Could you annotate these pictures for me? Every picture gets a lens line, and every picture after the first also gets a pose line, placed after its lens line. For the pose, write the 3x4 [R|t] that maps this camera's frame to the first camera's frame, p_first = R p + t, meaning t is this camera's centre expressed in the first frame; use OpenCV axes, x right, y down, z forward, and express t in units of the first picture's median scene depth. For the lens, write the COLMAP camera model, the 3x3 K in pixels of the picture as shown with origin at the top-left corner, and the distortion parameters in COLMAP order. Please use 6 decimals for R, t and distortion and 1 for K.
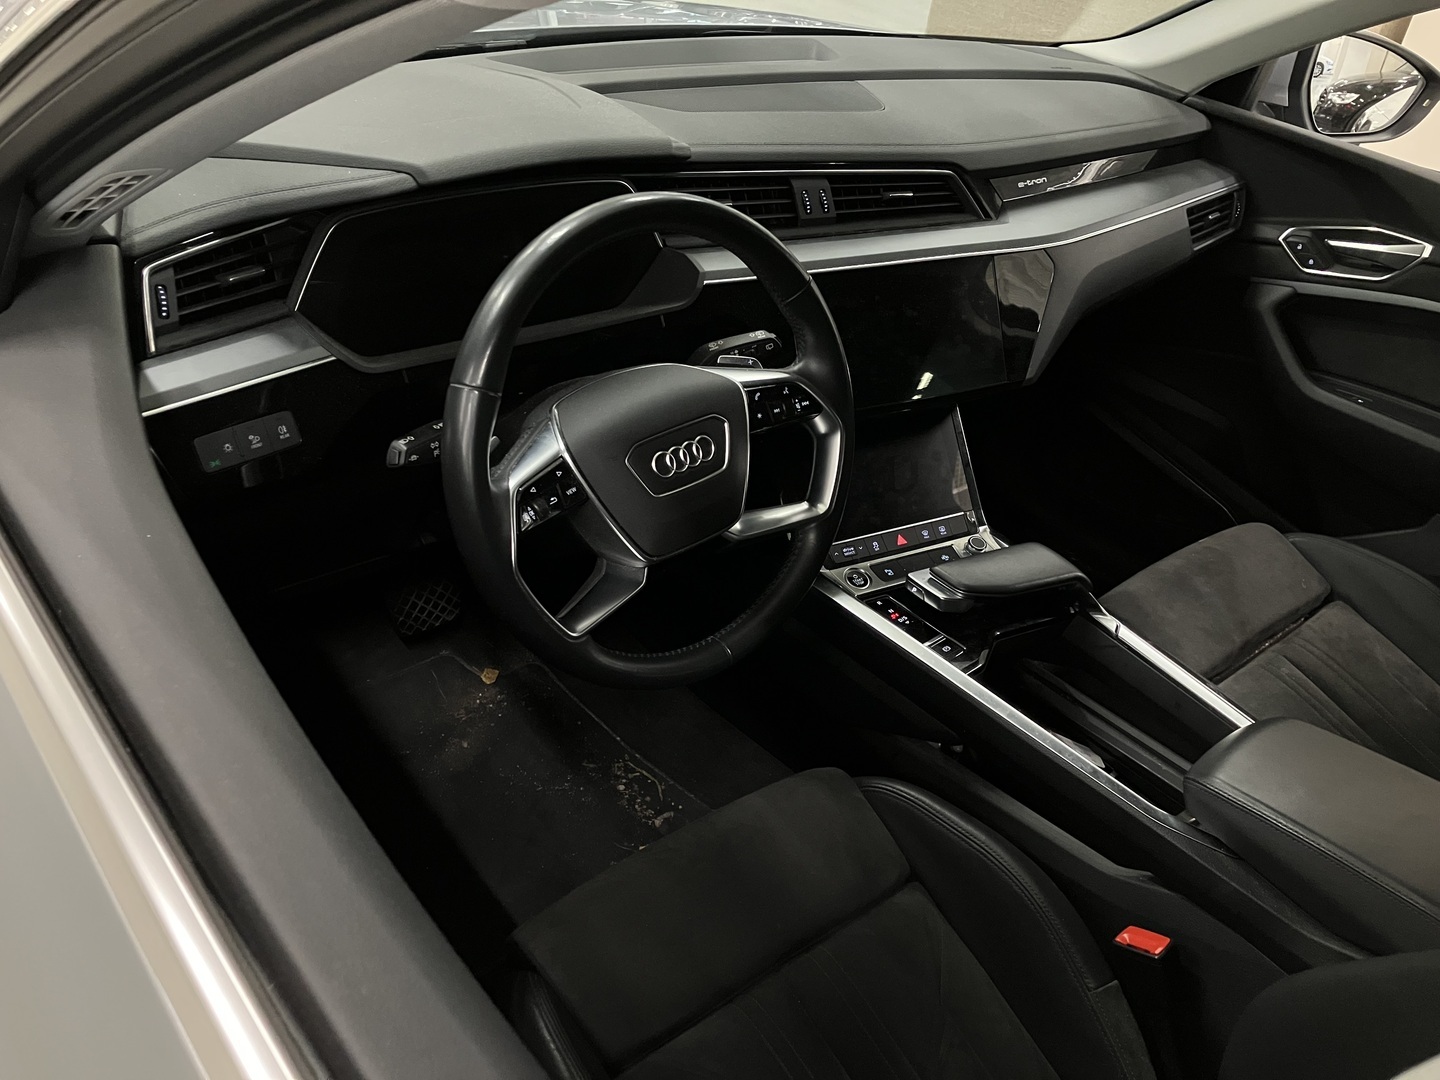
lens RADIAL K [[1200.1, 0, 723.6], [0, 1200.1, 549.9], [0, 0, 1]] dist [0.016613, -0.013807]
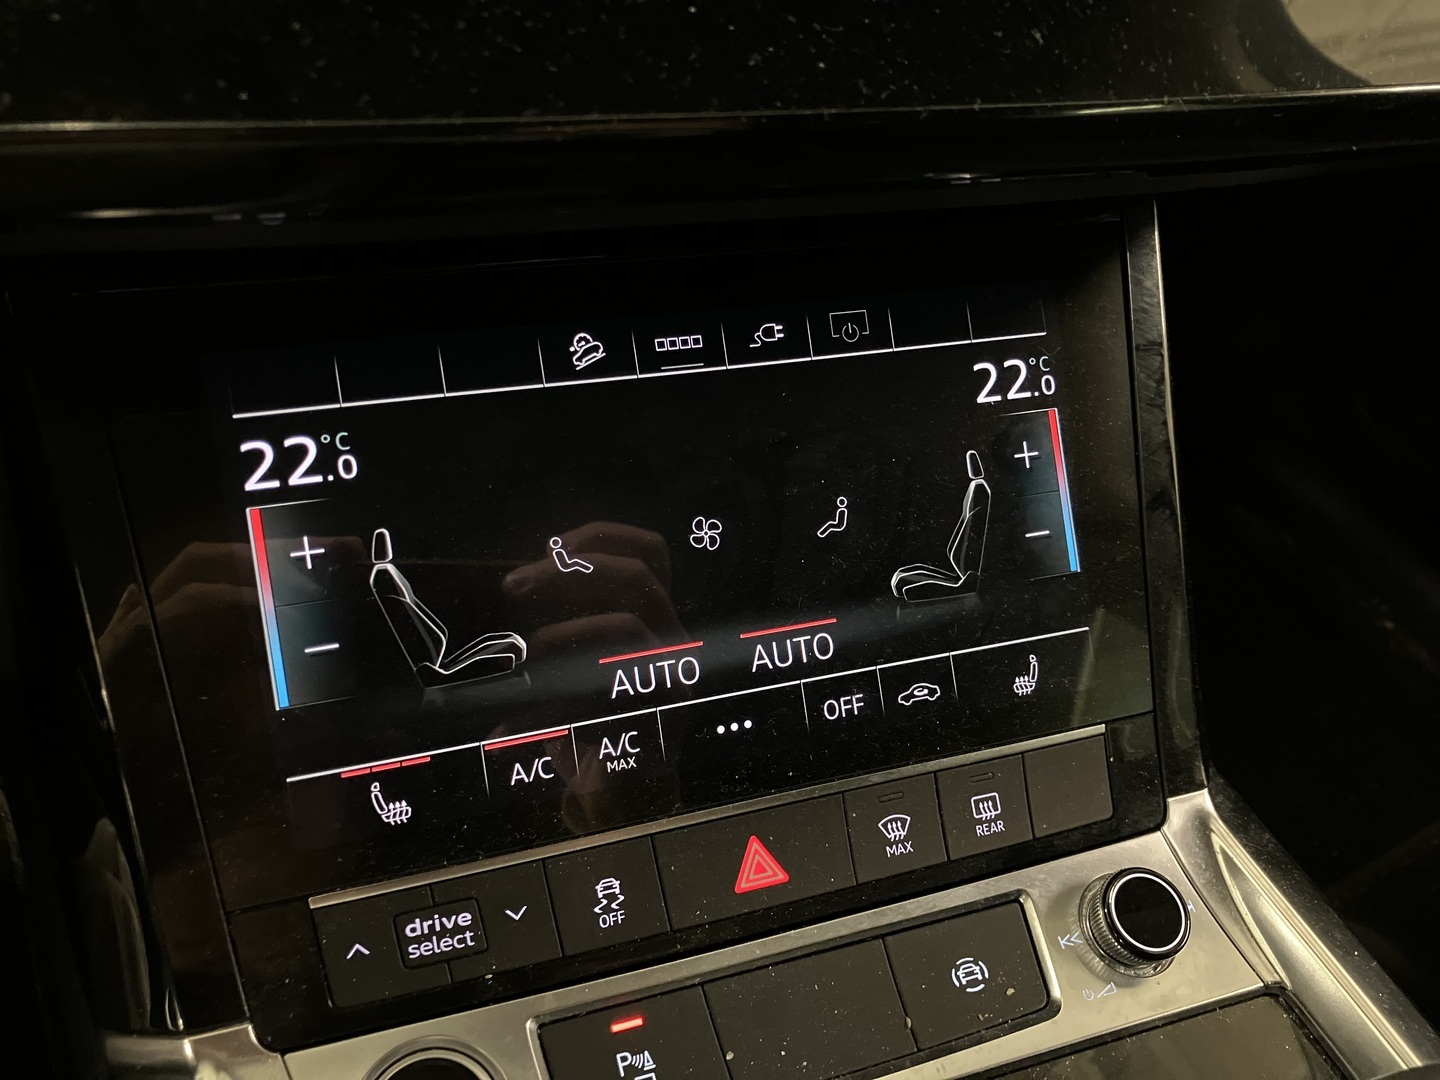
lens RADIAL K [[1200.1, 0, 735.3], [0, 1200.1, 538.0], [0, 0, 1]] dist [0.016613, -0.013807]
pose [[0.983118, 0.125909, -0.132764, 0.150772], [-0.106530, 0.983805, 0.144152, -0.083773], [0.148764, -0.127575, 0.980609, 0.743750]]
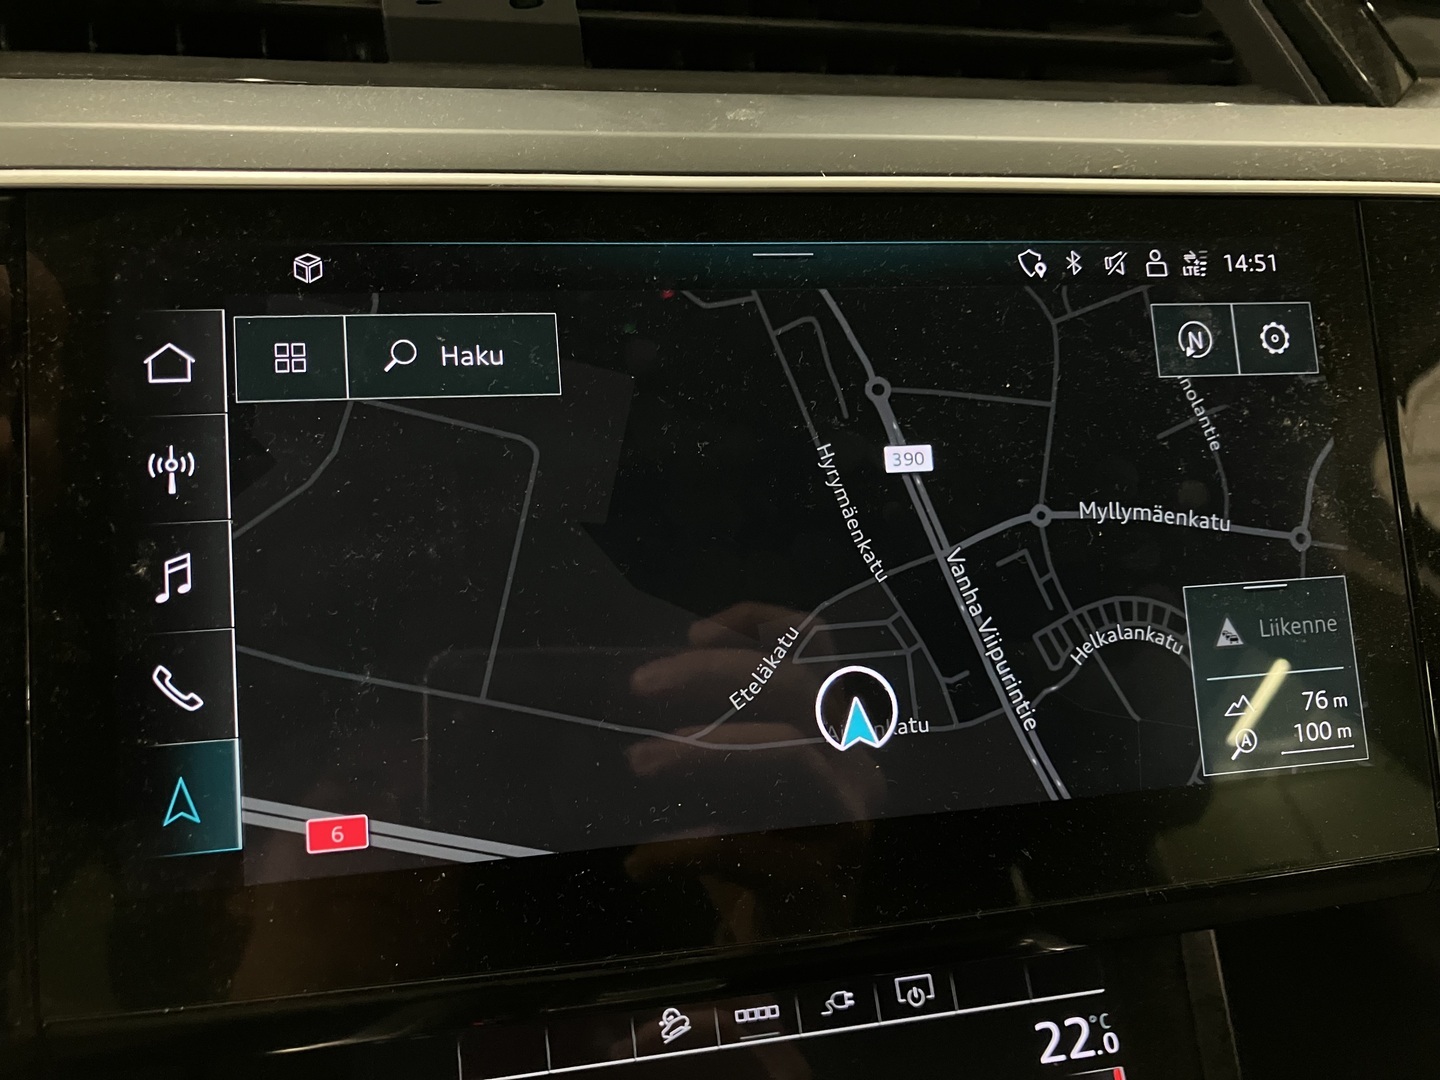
lens RADIAL K [[1200.1, 0, 724.9], [0, 1200.1, 529.5], [0, 0, 1]] dist [0.016613, -0.013807]
pose [[0.956060, 0.053709, -0.288208, 0.163995], [-0.108137, 0.978361, -0.176397, -0.130975], [0.272498, 0.199812, 0.941180, 0.714039]]
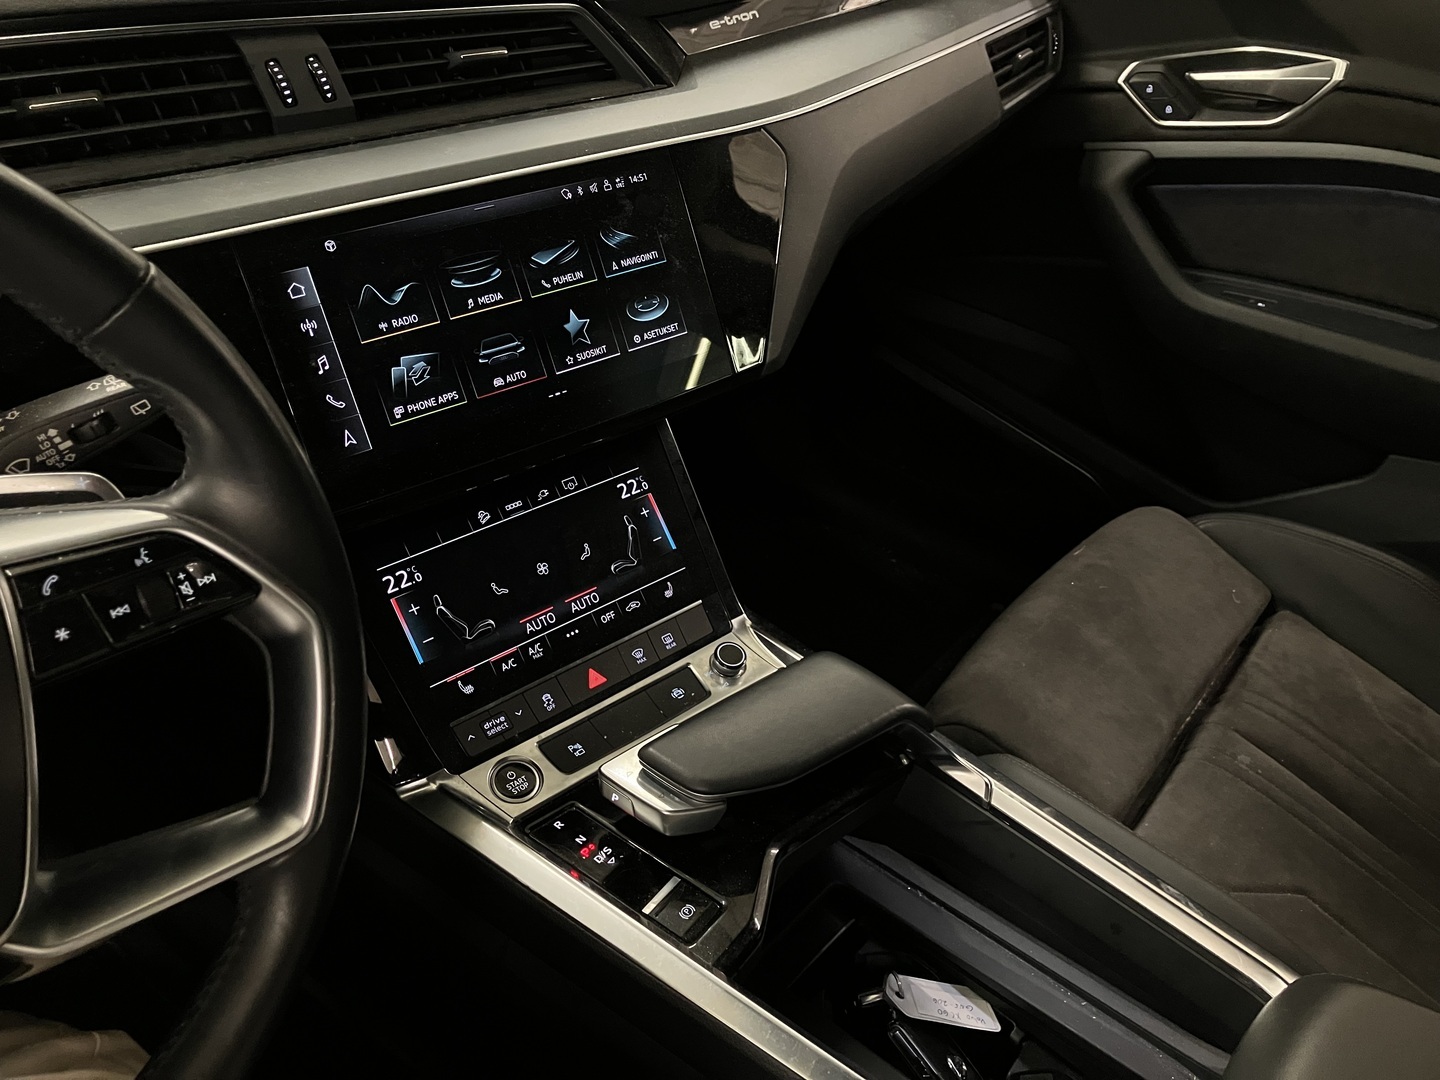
lens RADIAL K [[1200.1, 0, 721.1], [0, 1200.1, 533.8], [0, 0, 1]] dist [0.016613, -0.013807]
pose [[0.978995, -0.158345, 0.128435, 0.132471], [0.153145, 0.986965, 0.049463, -0.085695], [-0.134593, -0.028755, 0.990484, 0.403592]]
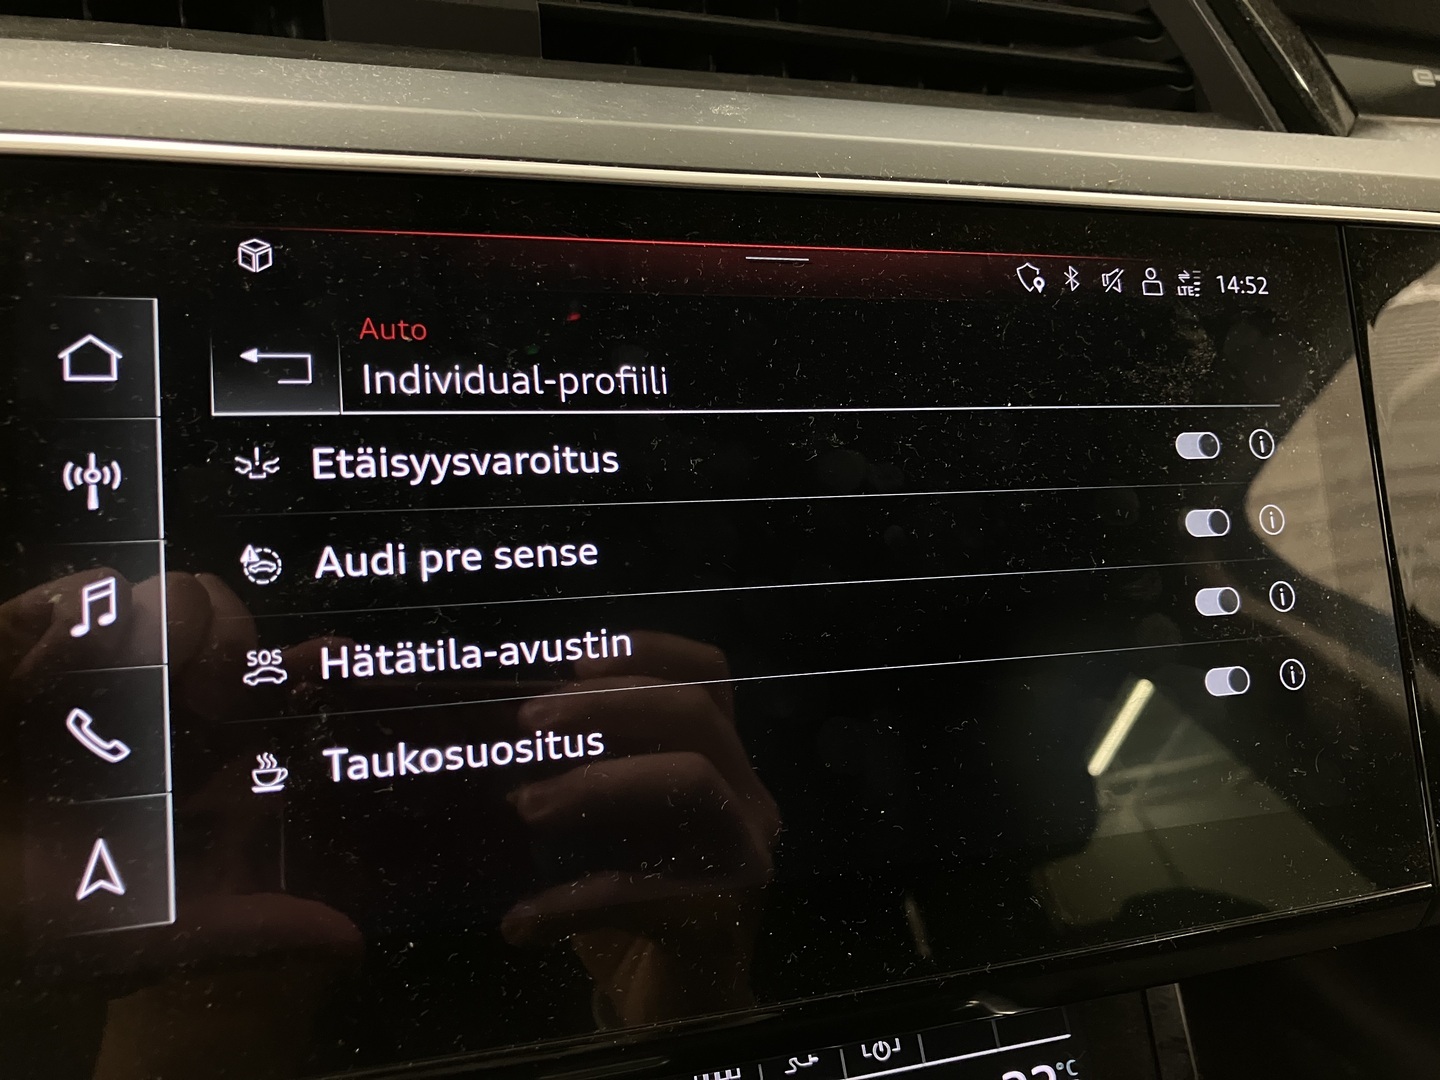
lens RADIAL K [[1200.1, 0, 724.9], [0, 1200.1, 540.6], [0, 0, 1]] dist [0.016613, -0.013807]
pose [[0.980563, 0.054802, -0.188397, 0.146665], [-0.093640, 0.974502, -0.203906, -0.131006], [0.172419, 0.217584, 0.960692, 0.723182]]
